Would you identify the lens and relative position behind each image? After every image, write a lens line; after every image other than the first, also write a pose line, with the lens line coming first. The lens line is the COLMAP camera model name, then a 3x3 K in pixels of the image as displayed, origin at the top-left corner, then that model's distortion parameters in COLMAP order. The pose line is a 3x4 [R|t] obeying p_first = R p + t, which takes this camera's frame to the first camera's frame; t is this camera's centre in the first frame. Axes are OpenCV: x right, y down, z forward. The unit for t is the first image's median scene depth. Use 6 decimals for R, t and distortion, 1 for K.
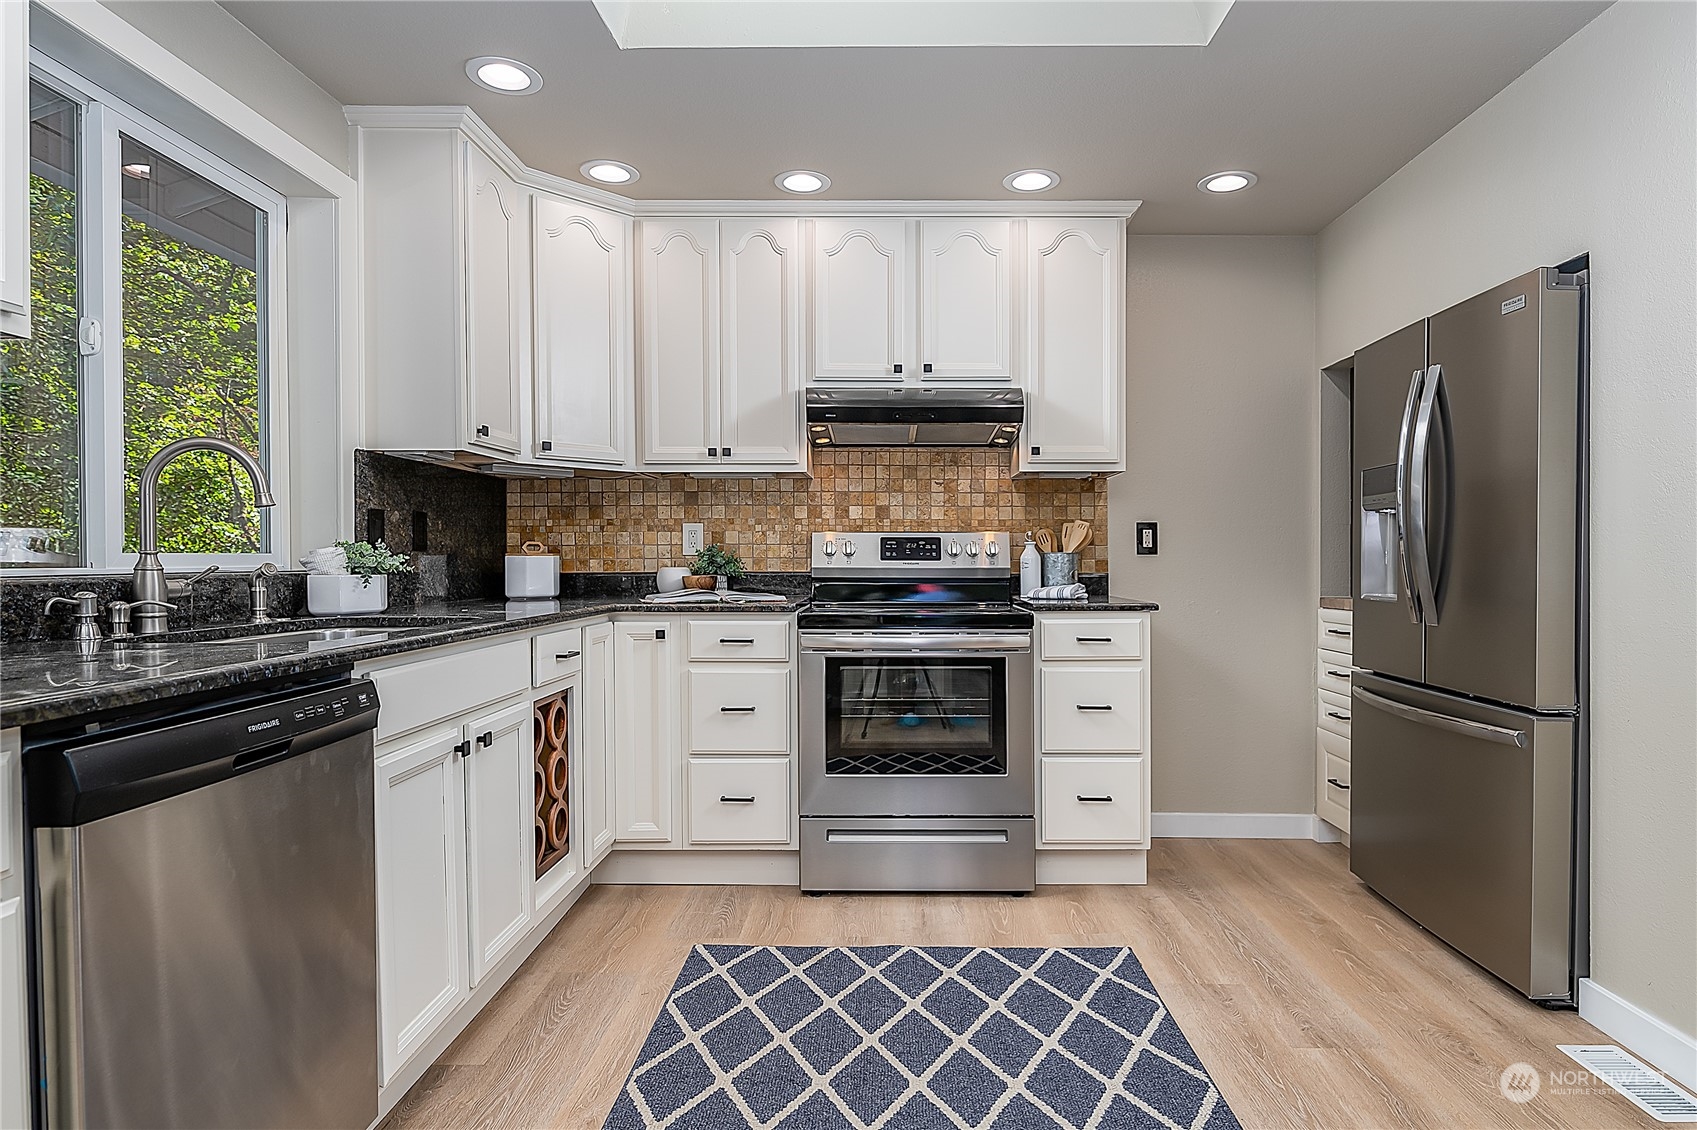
lens RADIAL K [[924.3, 0, 869.8], [0, 924.3, 576.4], [0, 0, 1]] dist [0.001544, -0.000322]
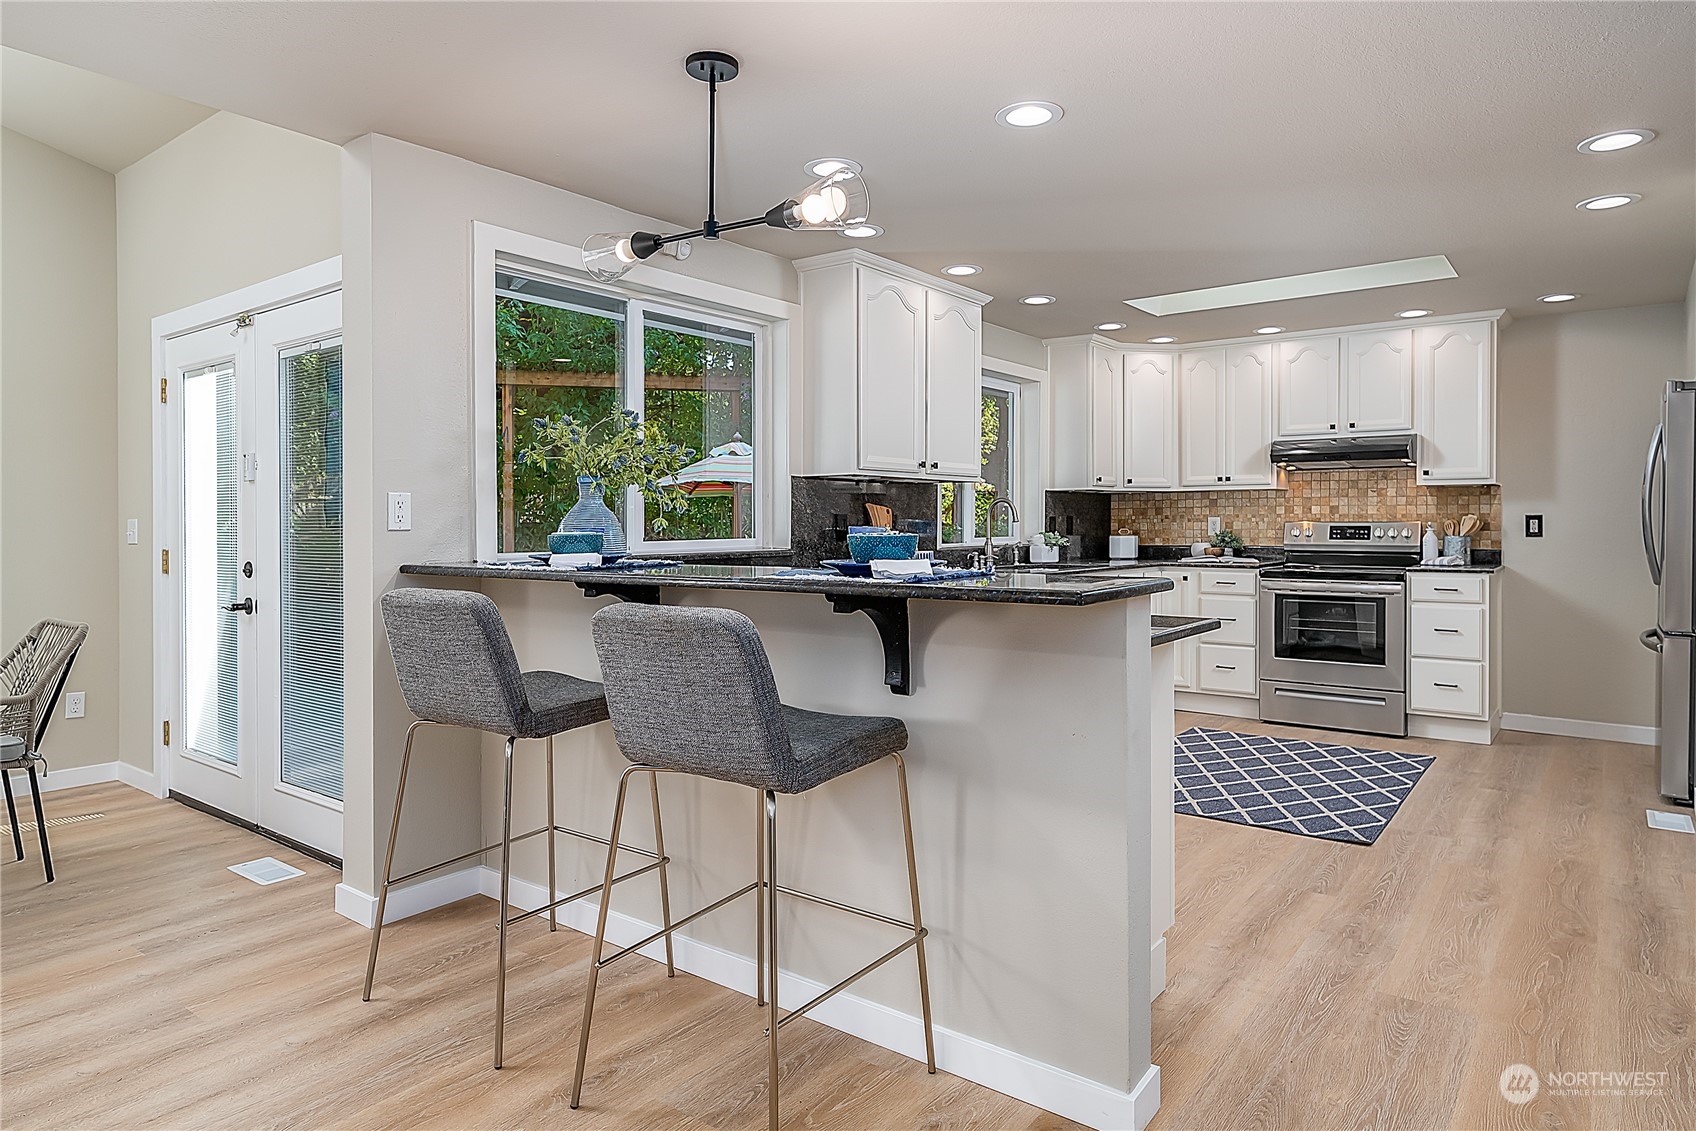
lens RADIAL K [[1002.0, 0, 847.0], [0, 1002.0, 539.7], [0, 0, 1]] dist [-0.013389, 0.000954]
pose [[0.799782, 0.007878, -0.600238, 0.424586], [-0.010168, 0.999948, -0.000424, -0.008924], [0.600204, 0.006443, 0.799821, -1.006535]]
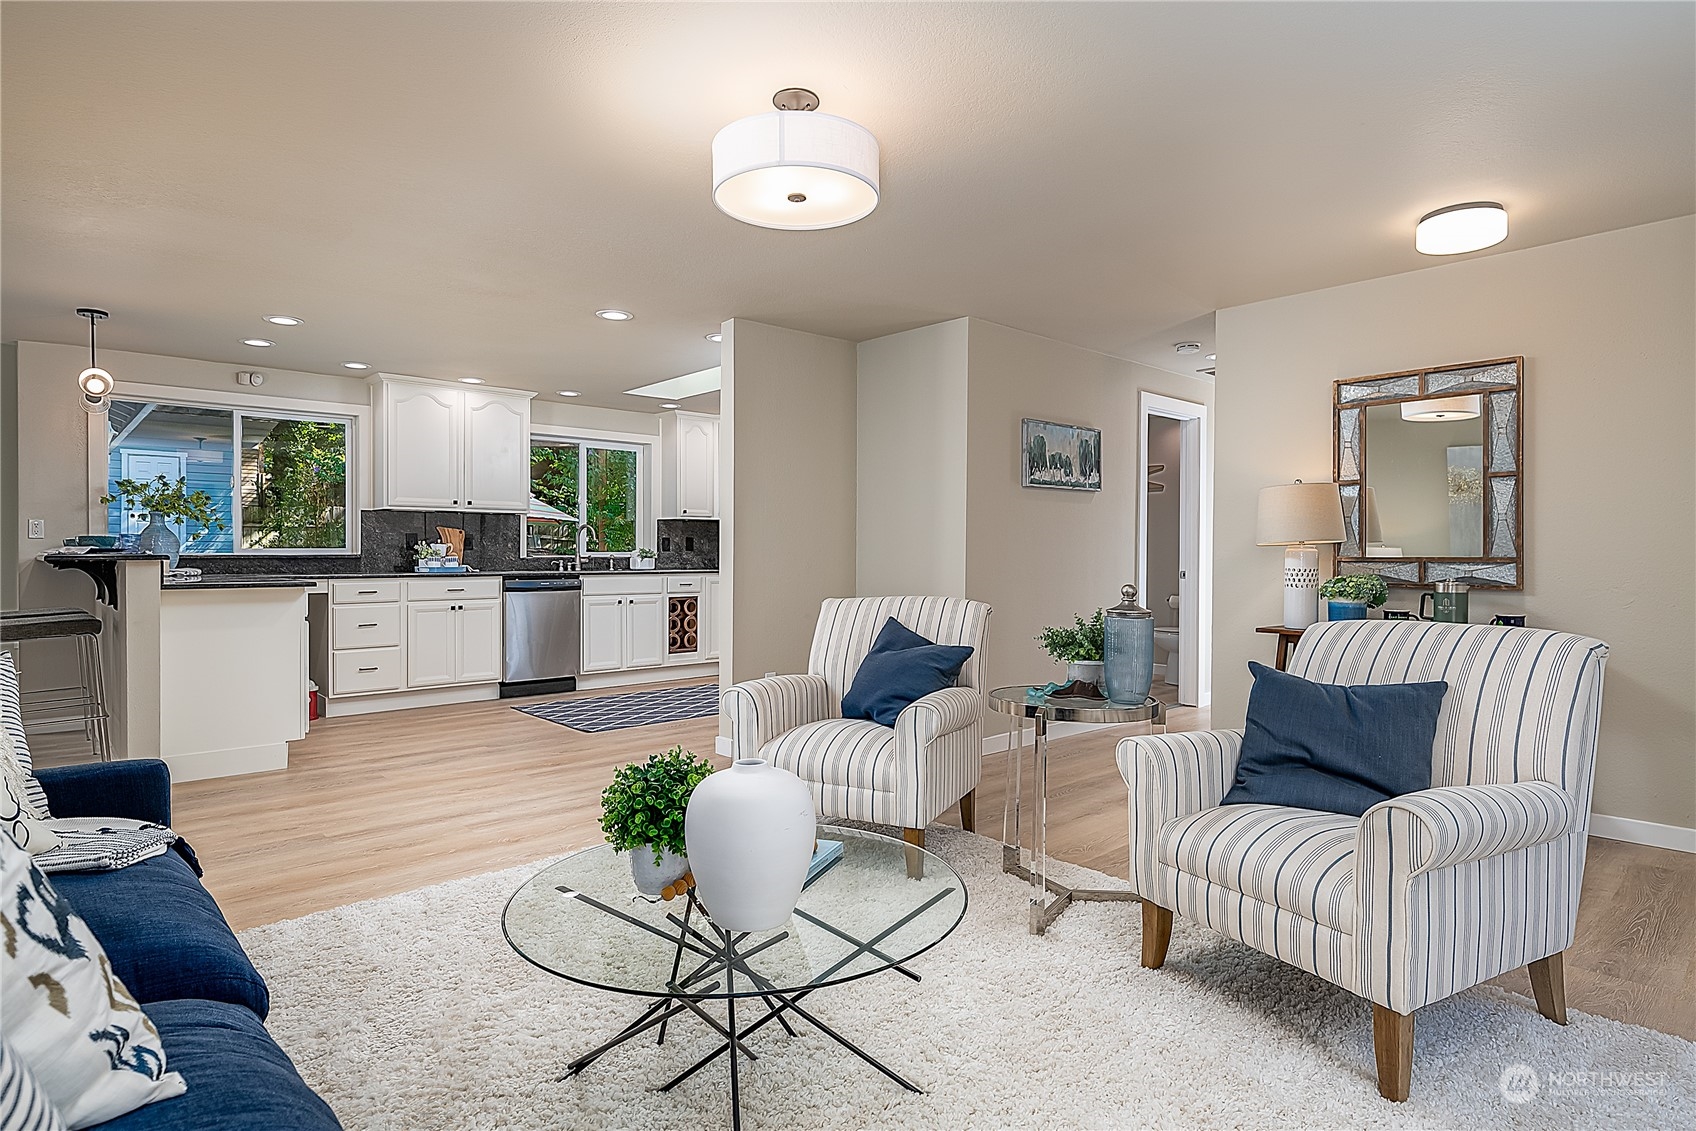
lens RADIAL K [[906.4, 0, 848.0], [0, 906.4, 565.5], [0, 0, 1]] dist [-0.000874, -0.000205]
pose [[0.677575, 0.012039, -0.735355, 1.785177], [-0.017440, 0.999848, 0.000299, 0.008537], [0.735247, 0.012622, 0.677682, -0.522196]]
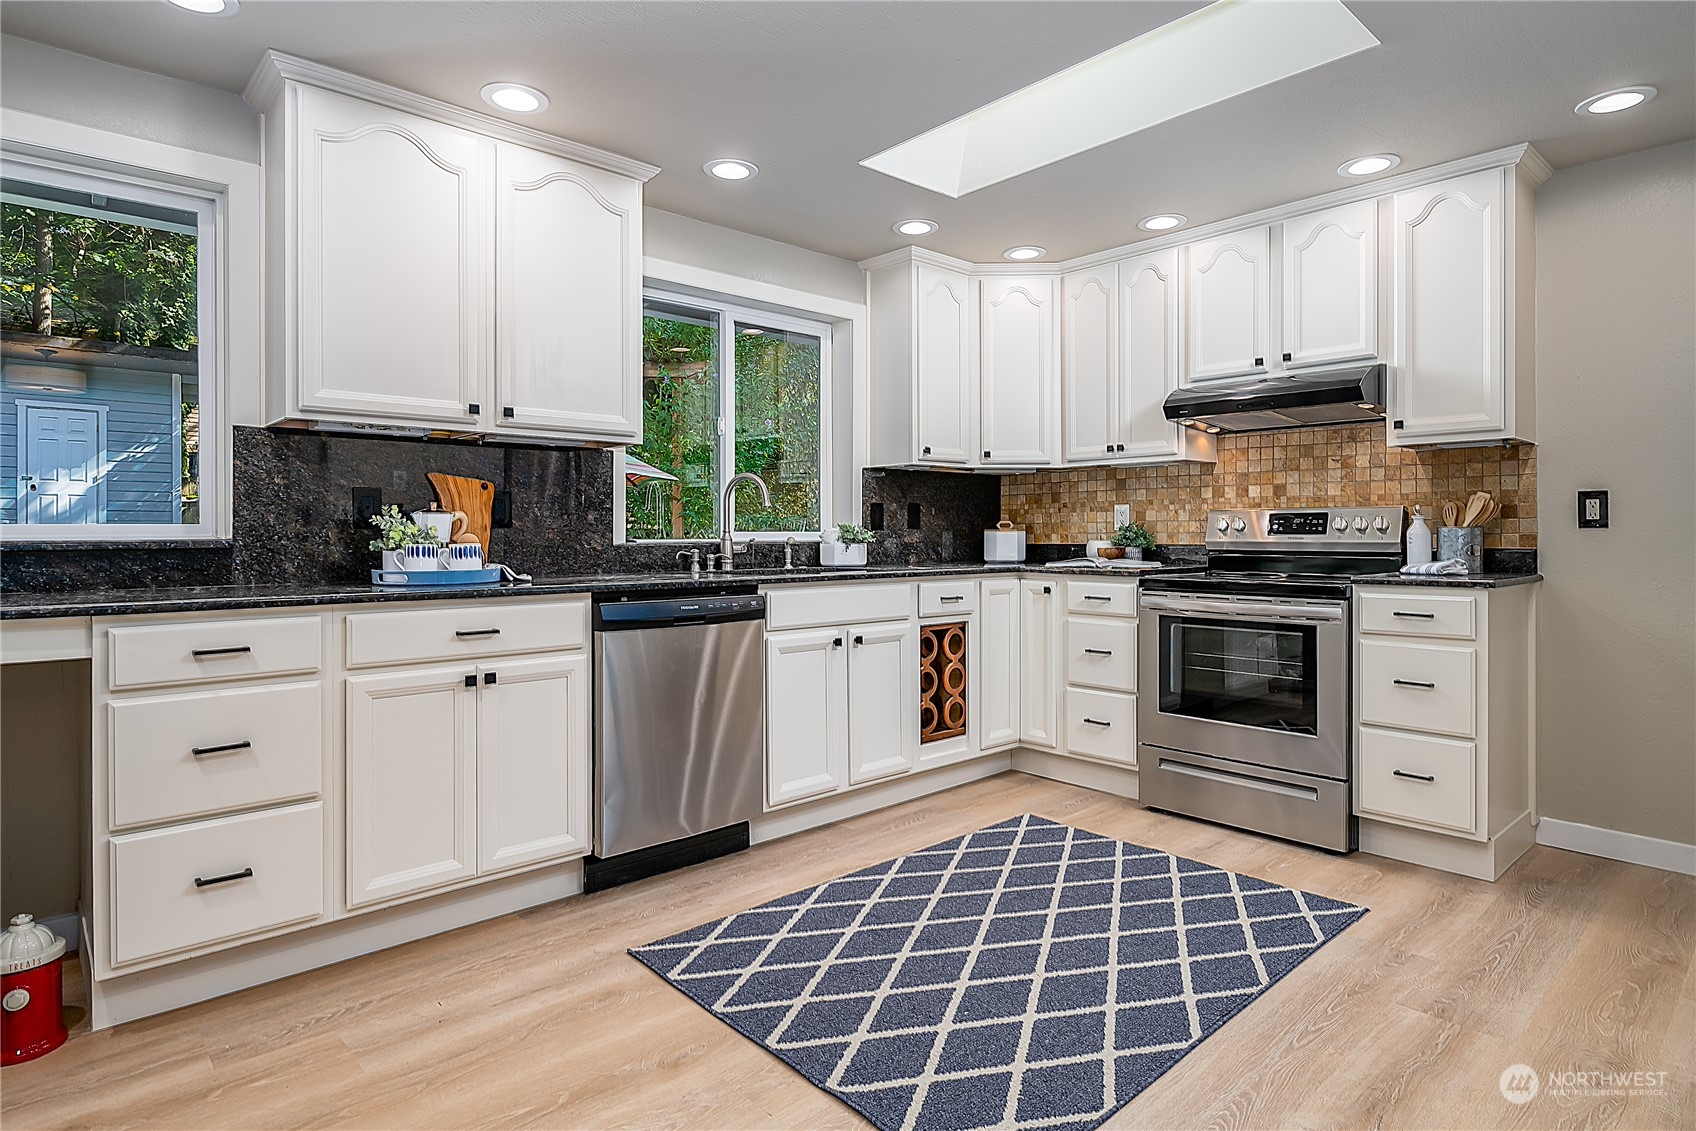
lens RADIAL K [[920.2, 0, 866.4], [0, 920.2, 537.6], [0, 0, 1]] dist [-0.001597, -0.001626]
pose [[0.685675, 0.002276, -0.727905, 0.519716], [-0.012315, 0.999888, -0.008474, 0.001218], [0.727804, 0.014775, 0.685626, -0.097349]]
